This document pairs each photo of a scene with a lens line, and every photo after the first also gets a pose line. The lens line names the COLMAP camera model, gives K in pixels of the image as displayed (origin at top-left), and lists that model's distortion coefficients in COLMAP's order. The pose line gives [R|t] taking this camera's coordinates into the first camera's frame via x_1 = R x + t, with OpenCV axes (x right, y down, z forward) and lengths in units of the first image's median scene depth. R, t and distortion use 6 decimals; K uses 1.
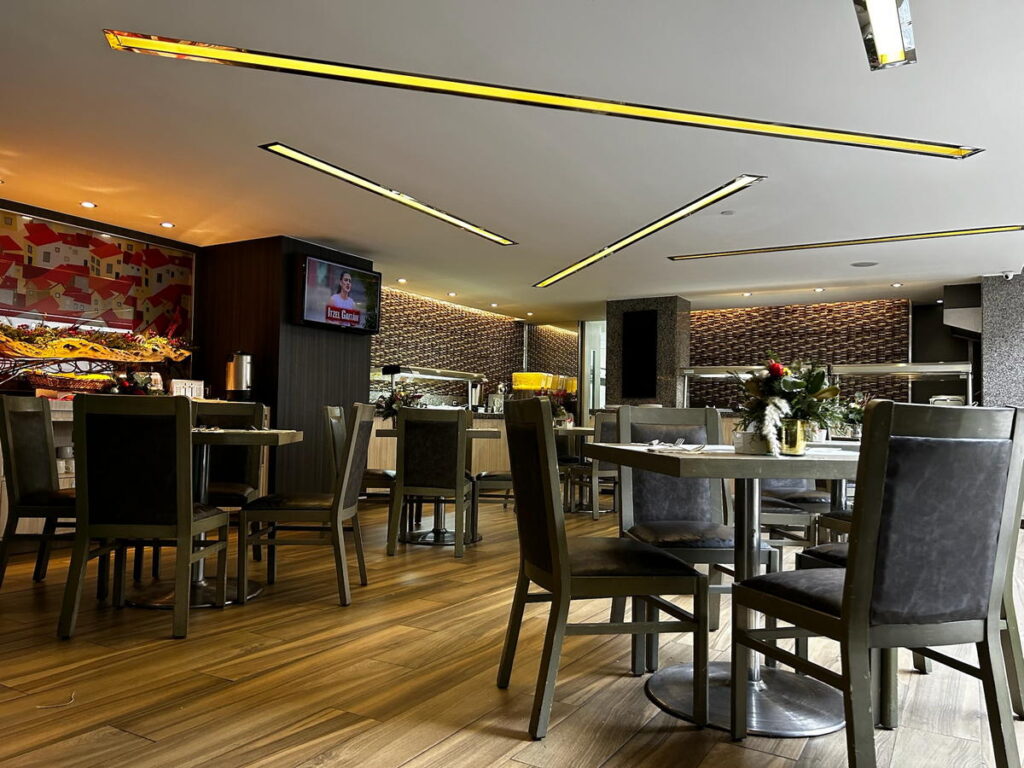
lens RADIAL K [[771.7, 0, 513.3], [0, 771.7, 384.2], [0, 0, 1]] dist [0.042461, 0.000500]
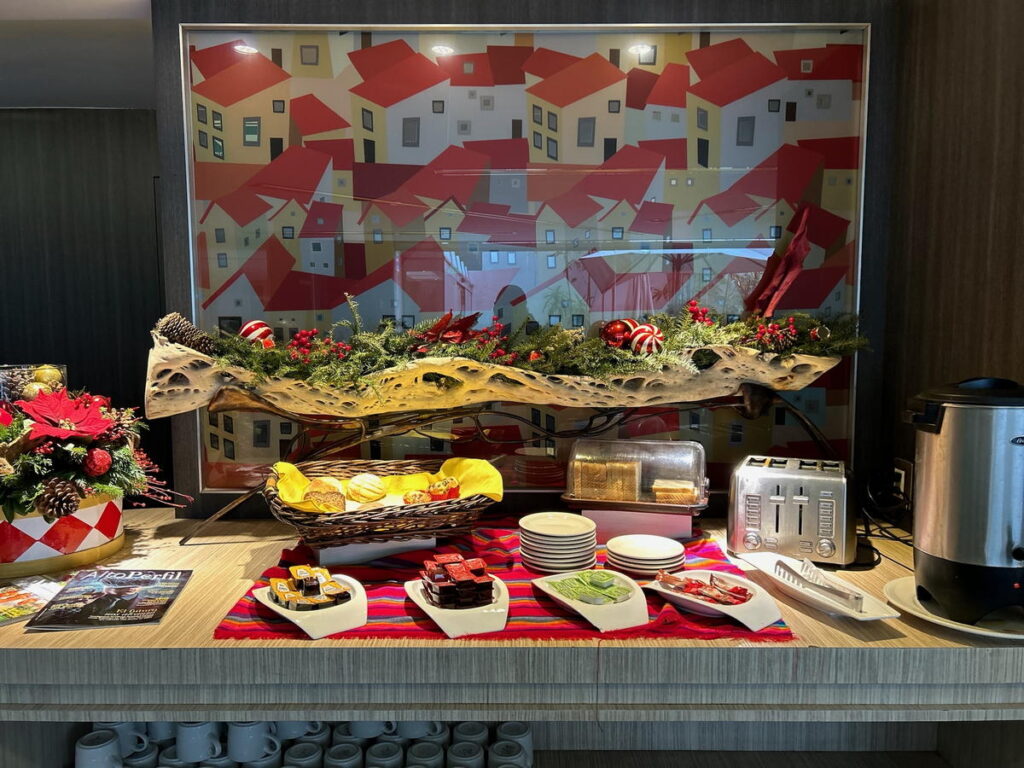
lens RADIAL K [[771.7, 0, 513.1], [0, 771.7, 384.7], [0, 0, 1]] dist [0.042461, 0.000500]
pose [[0.508647, 0.049490, -0.859552, -0.232714], [0.050268, 0.994937, 0.087031, -0.068276], [0.859507, -0.087476, 0.503584, 0.789575]]
